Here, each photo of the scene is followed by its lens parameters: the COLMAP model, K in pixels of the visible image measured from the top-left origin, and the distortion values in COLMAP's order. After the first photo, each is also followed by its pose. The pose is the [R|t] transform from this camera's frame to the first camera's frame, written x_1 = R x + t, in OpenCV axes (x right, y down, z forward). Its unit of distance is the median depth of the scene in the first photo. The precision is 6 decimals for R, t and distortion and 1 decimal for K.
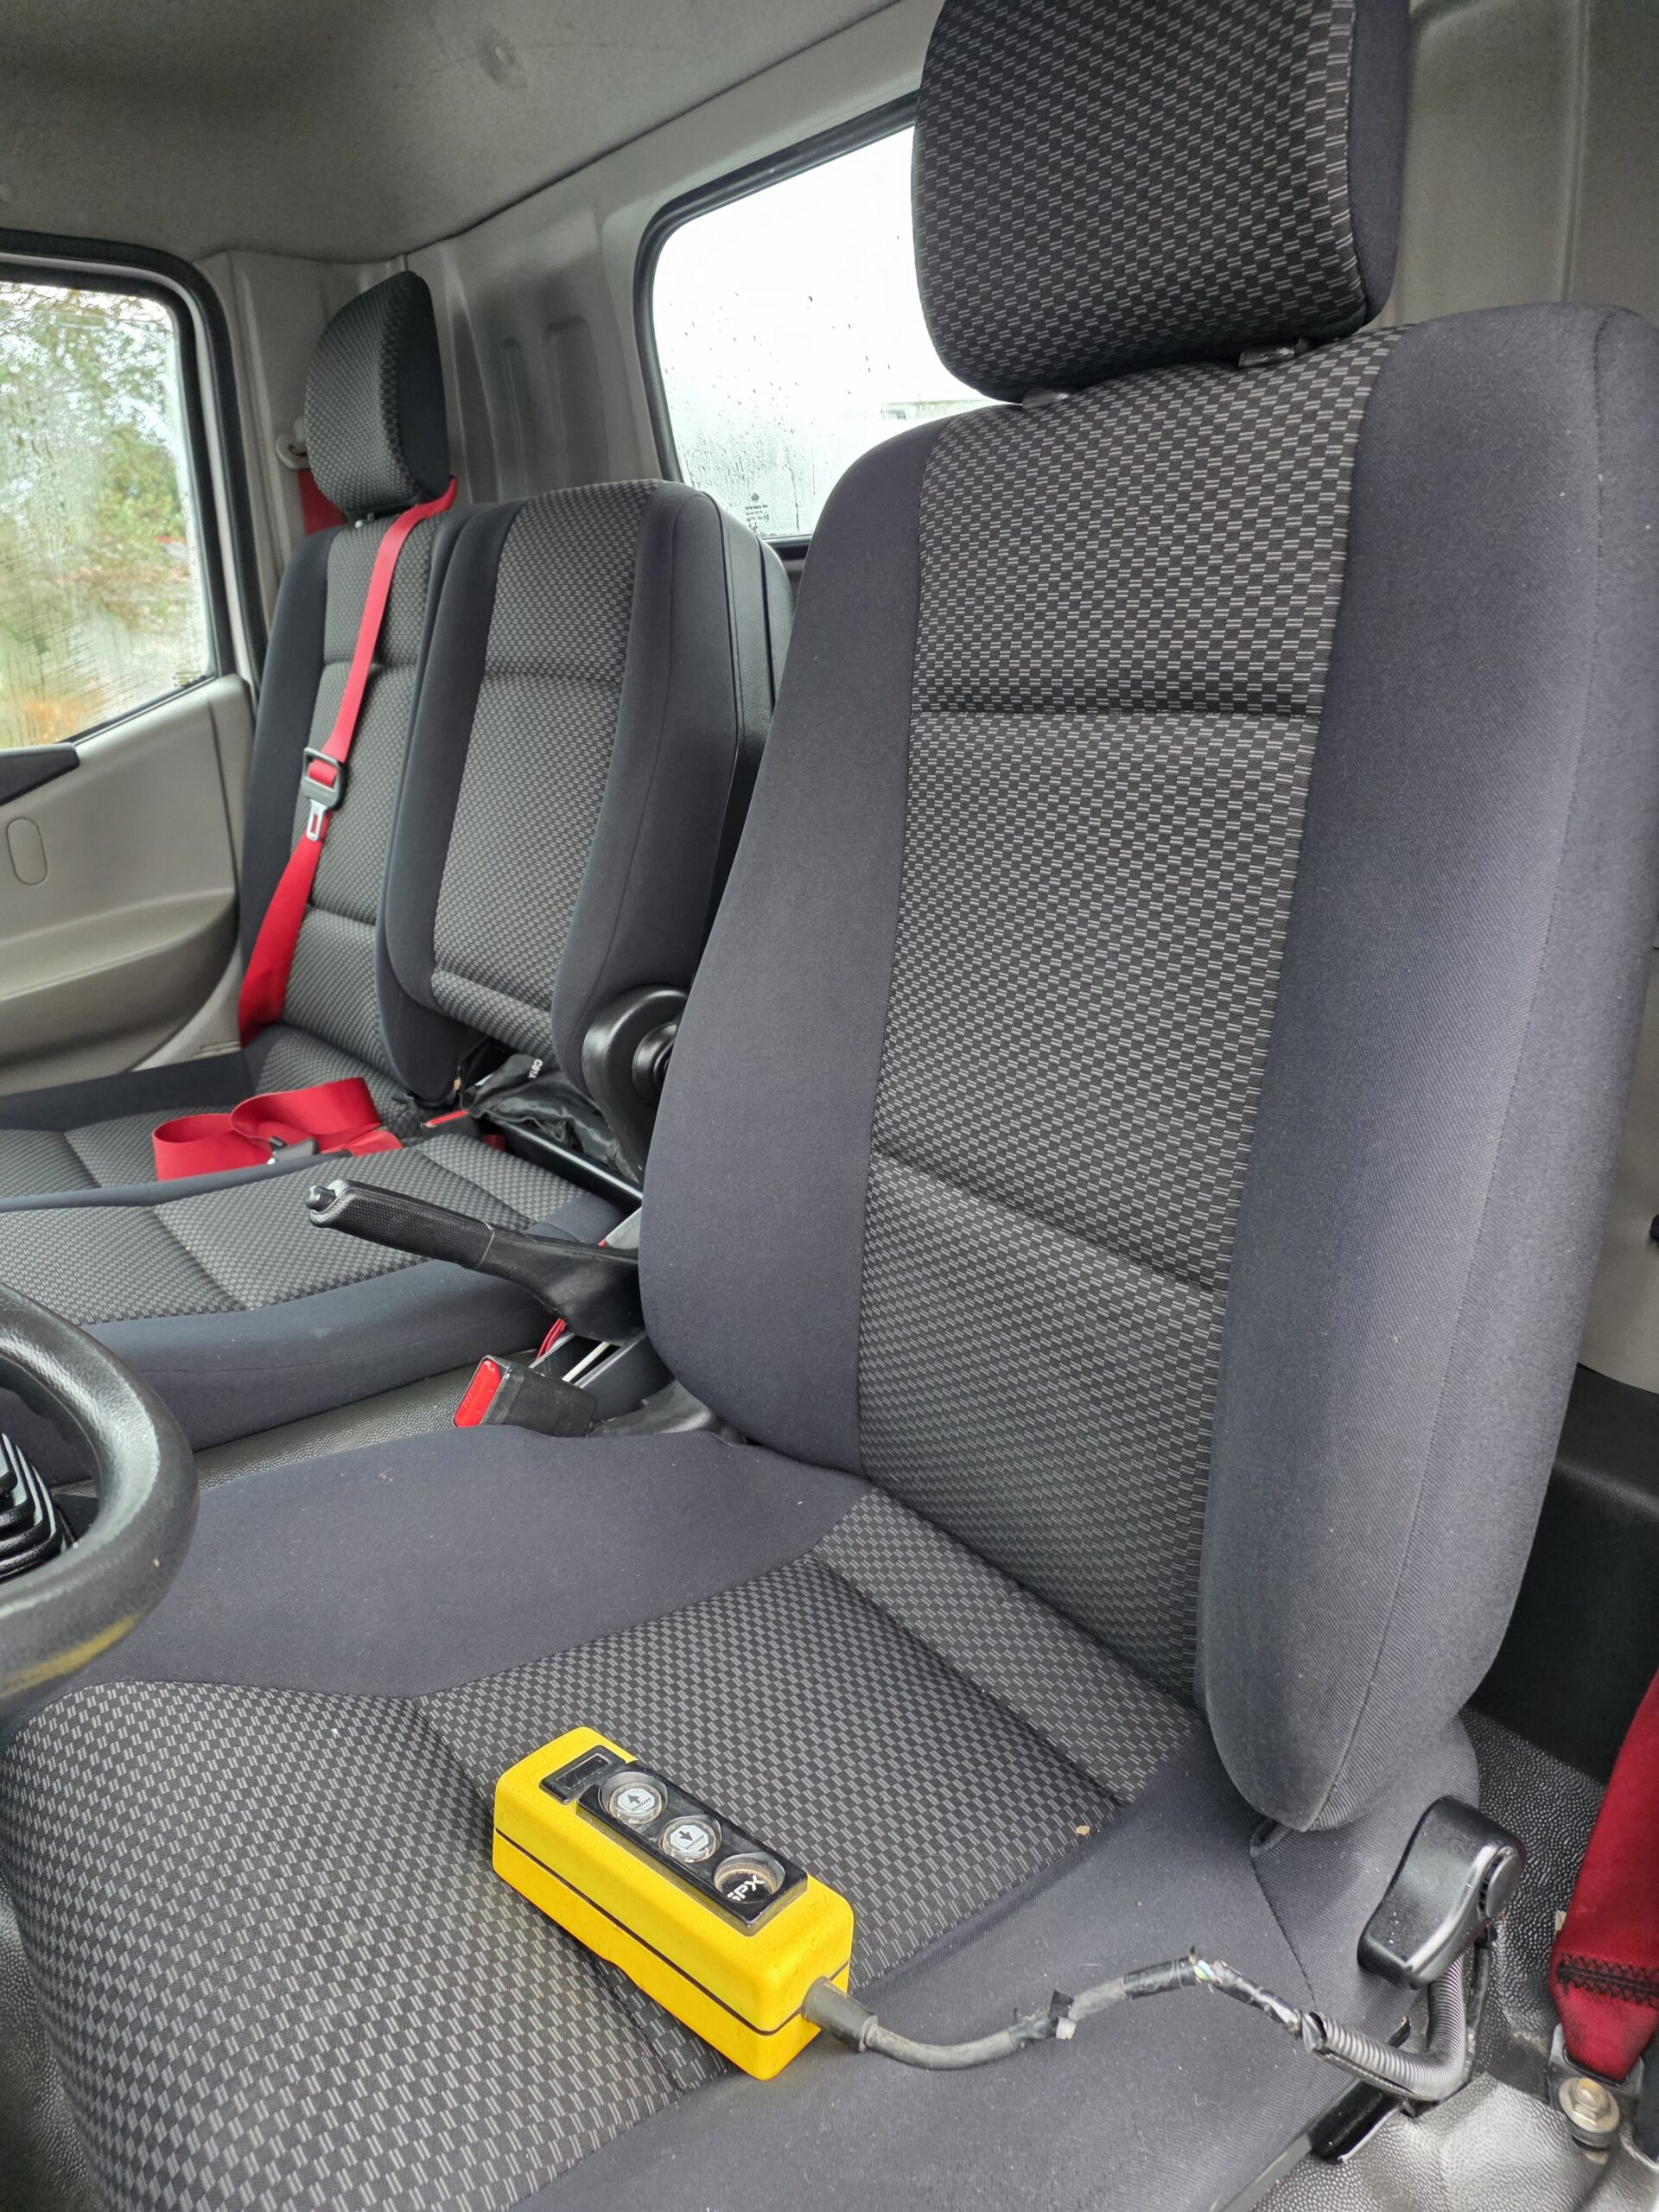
lens RADIAL K [[1445.9, 0, 794.1], [0, 1445.9, 1106.1], [0, 0, 1]] dist [0.087258, -0.079759]
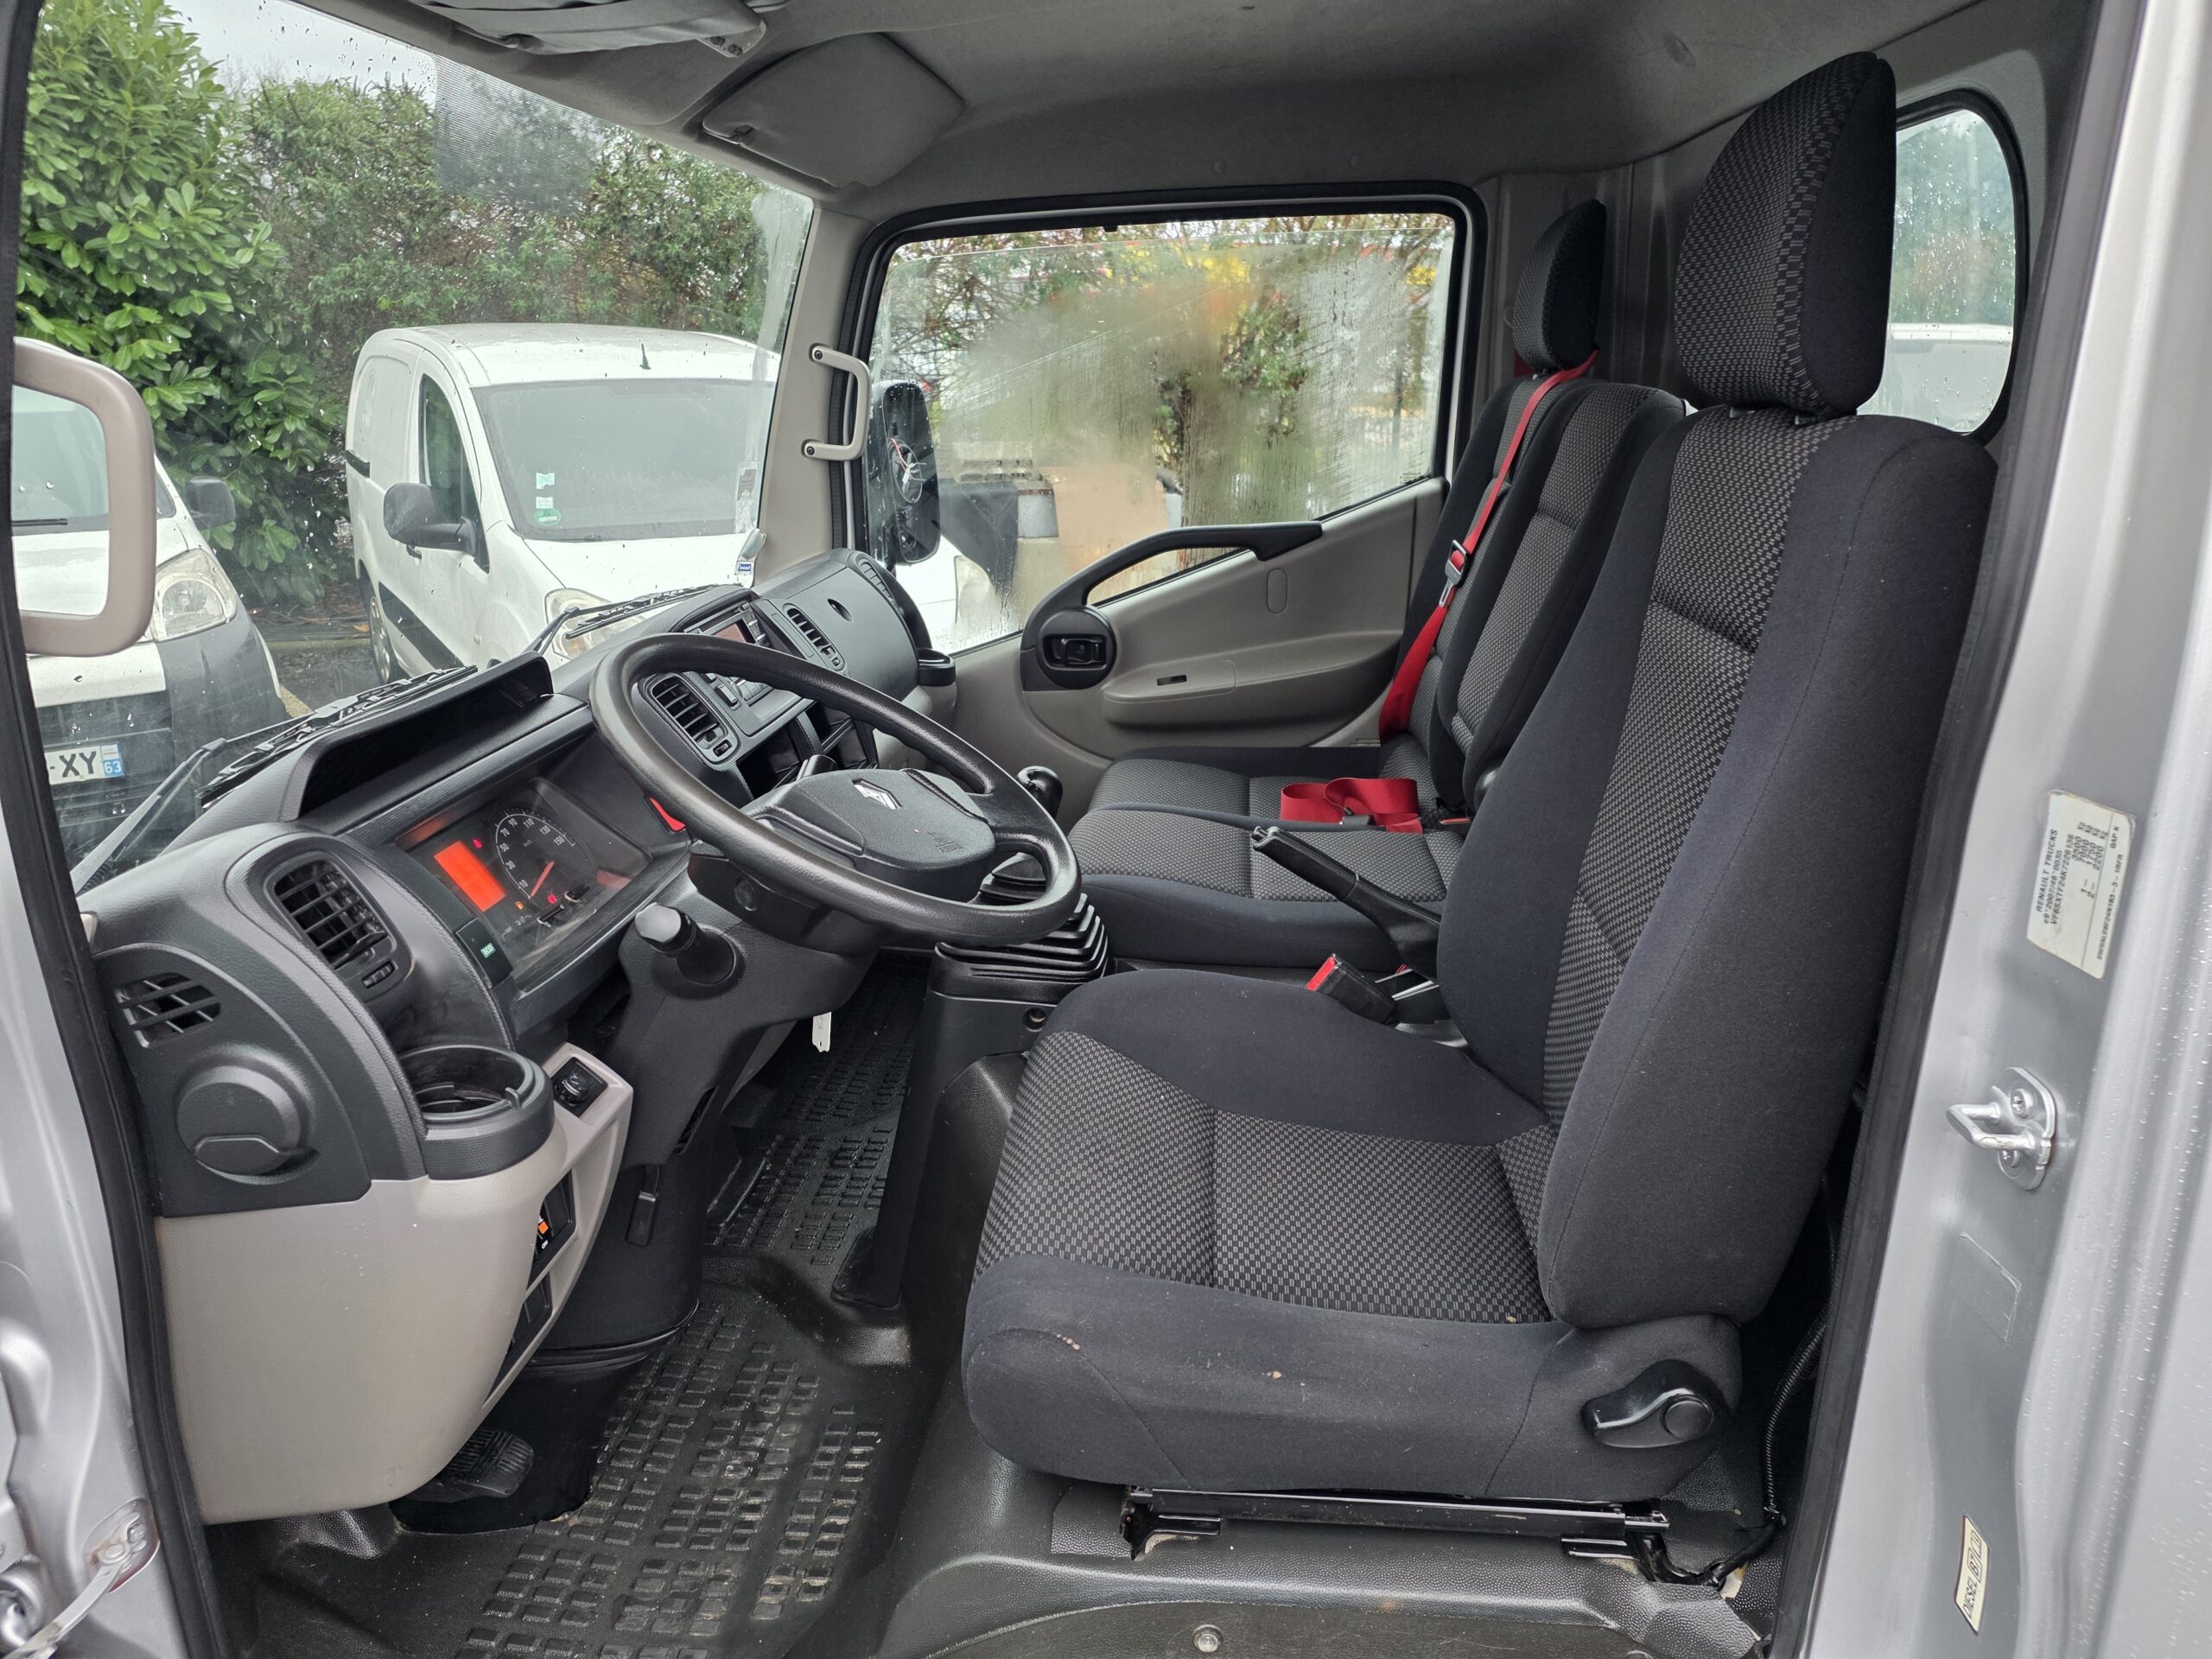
lens RADIAL K [[1445.9, 0, 1132.7], [0, 1445.9, 828.0], [0, 0, 1]] dist [0.087258, -0.079759]
pose [[0.760793, 0.223283, -0.609376, 0.317627], [-0.219969, 0.972091, 0.081559, -0.026167], [0.610580, 0.071994, 0.788675, -0.232999]]
